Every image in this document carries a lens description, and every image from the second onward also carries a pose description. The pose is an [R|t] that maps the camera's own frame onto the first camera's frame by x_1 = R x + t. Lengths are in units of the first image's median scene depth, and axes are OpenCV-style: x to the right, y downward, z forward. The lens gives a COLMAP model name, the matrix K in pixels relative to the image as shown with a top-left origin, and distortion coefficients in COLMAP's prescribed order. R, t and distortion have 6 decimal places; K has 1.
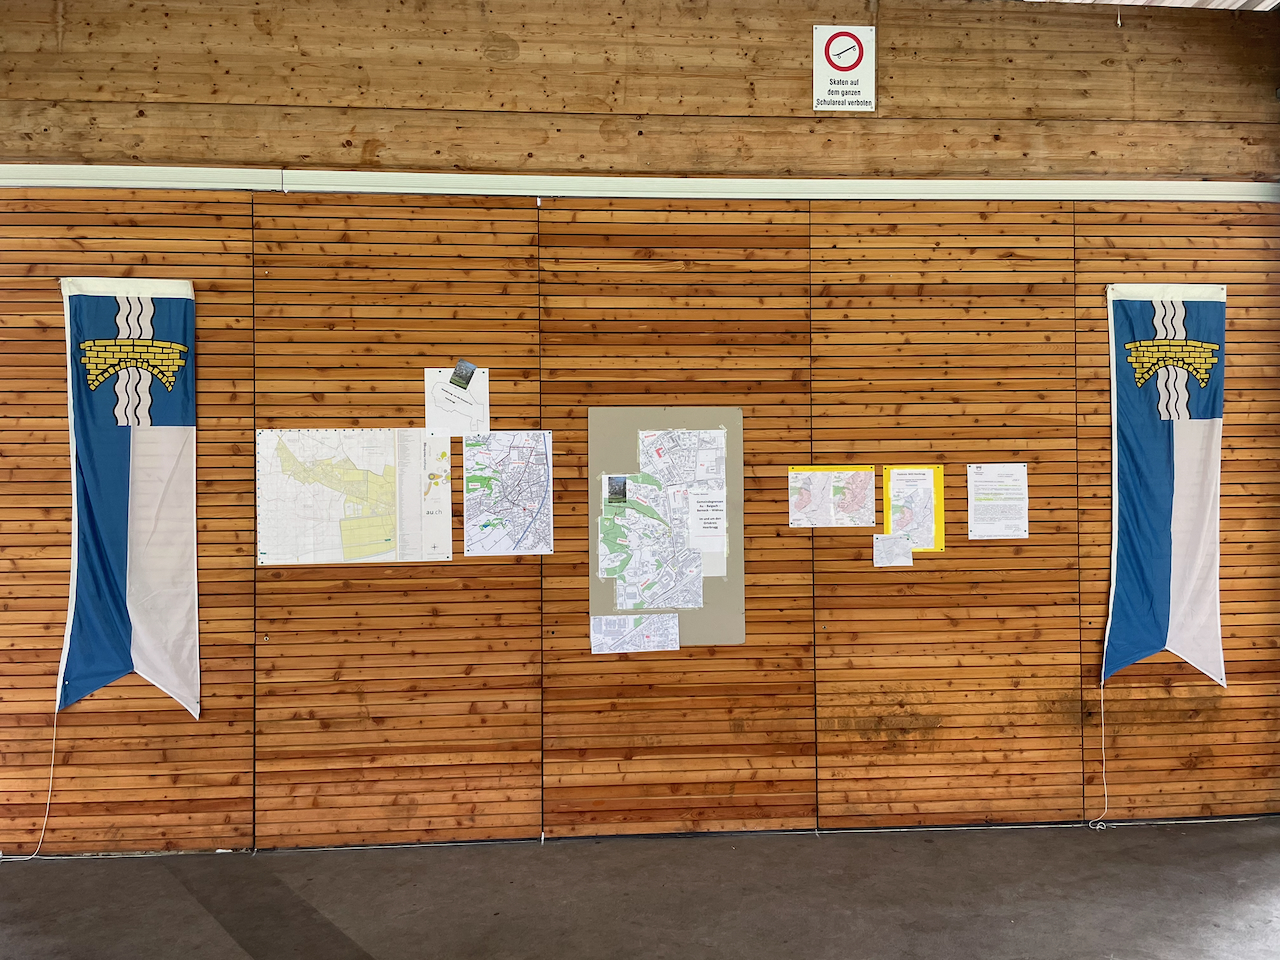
lens RADIAL K [[988.9, 0, 644.0], [0, 988.9, 471.3], [0, 0, 1]] dist [0.086596, -0.115865]
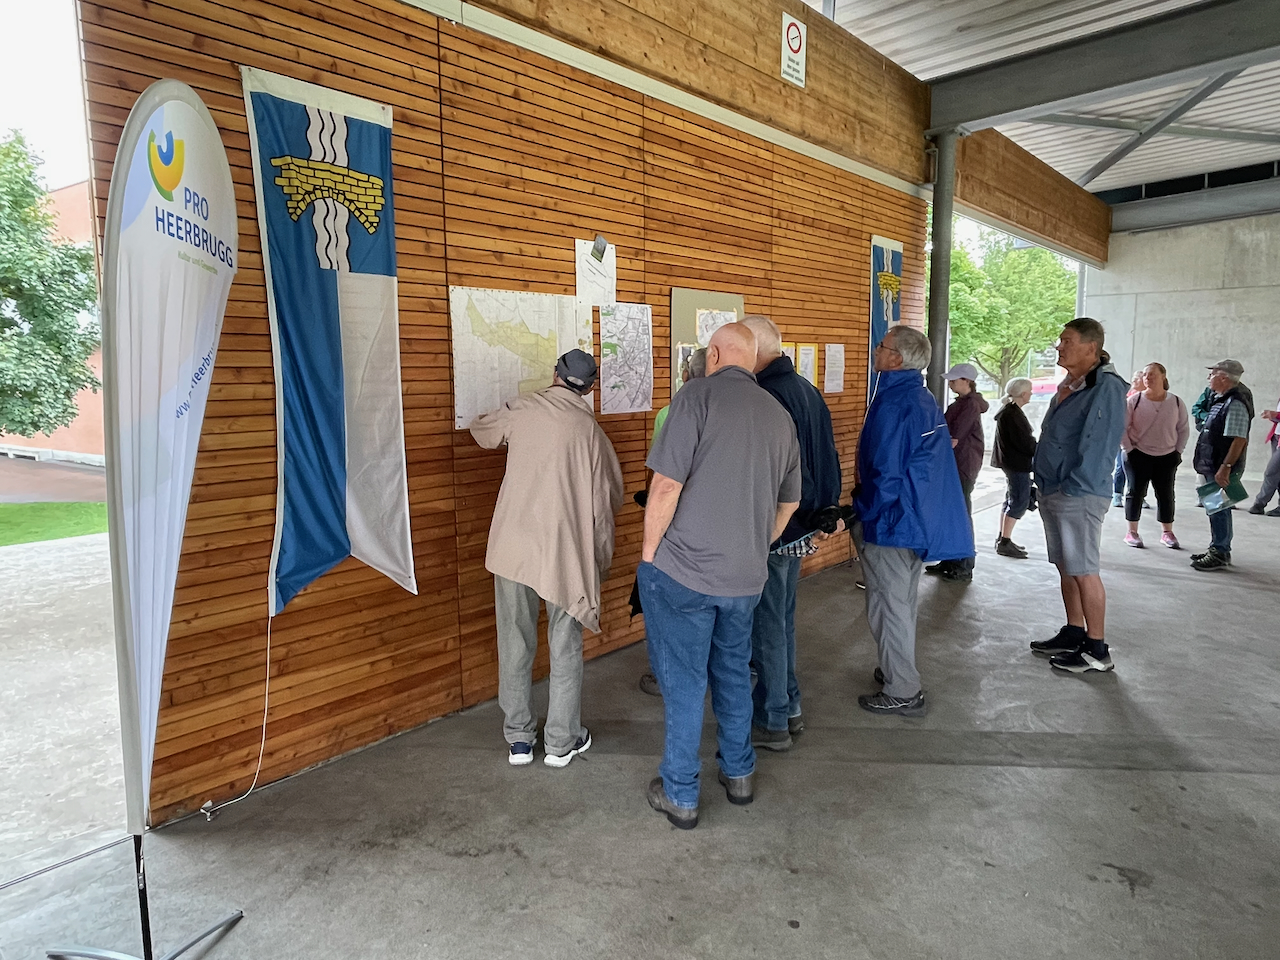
lens RADIAL K [[827.9, 0, 642.3], [0, 827.9, 480.1], [0, 0, 1]] dist [-0.004247, -0.002310]
pose [[0.700243, -0.090435, 0.708153, -0.815816], [-0.004224, 0.991402, 0.130785, 0.036280], [-0.713892, -0.094572, 0.693840, 0.307033]]
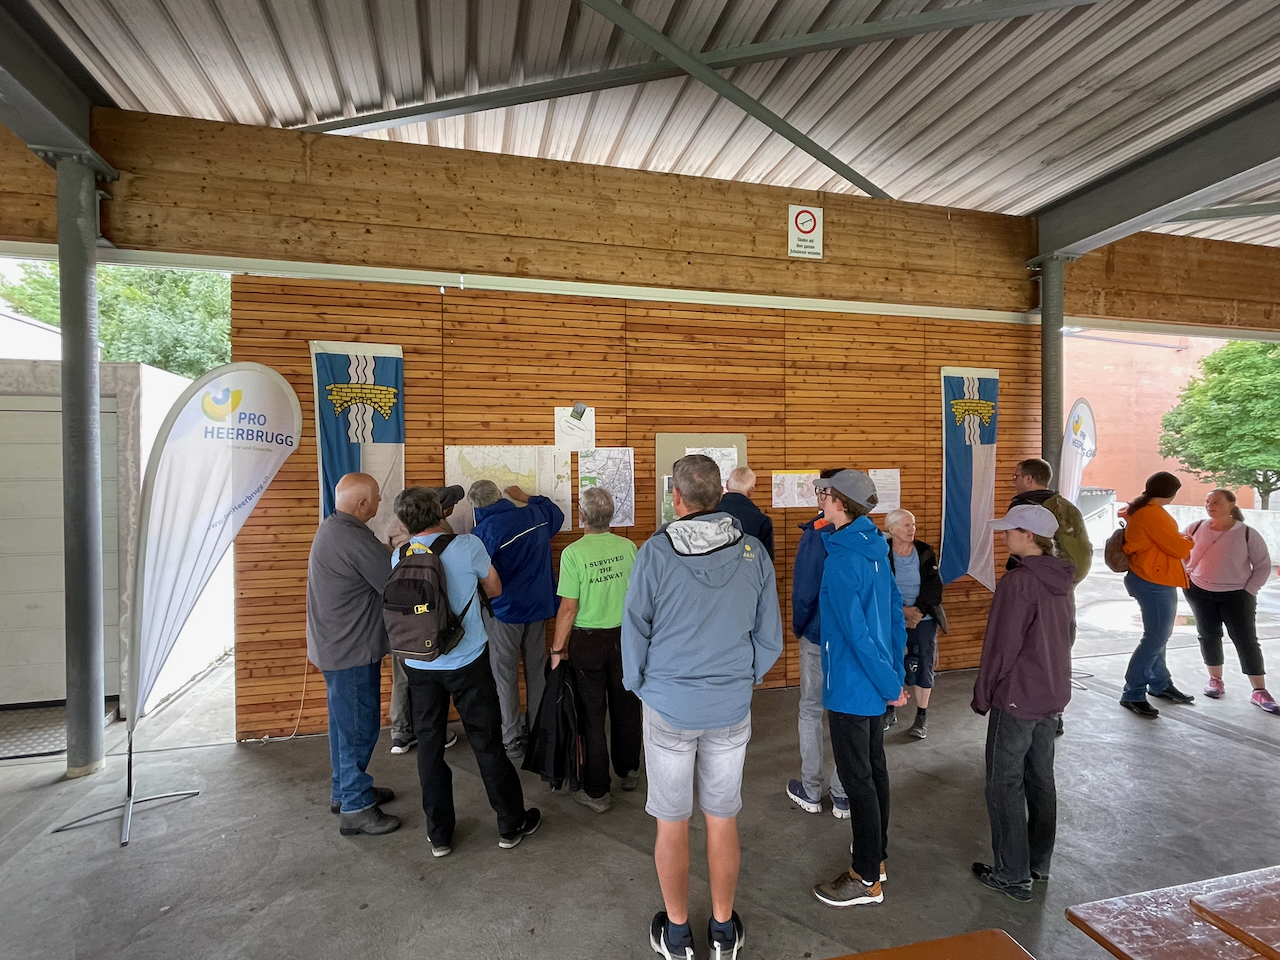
lens RADIAL K [[666.8, 0, 641.0], [0, 666.8, 477.5], [0, 0, 1]] dist [-0.003426, -0.001817]
pose [[0.980658, -0.000028, 0.195731, -0.289620], [-0.004139, 0.999773, 0.020881, -0.016125], [-0.195687, -0.021288, 0.980435, -0.043742]]
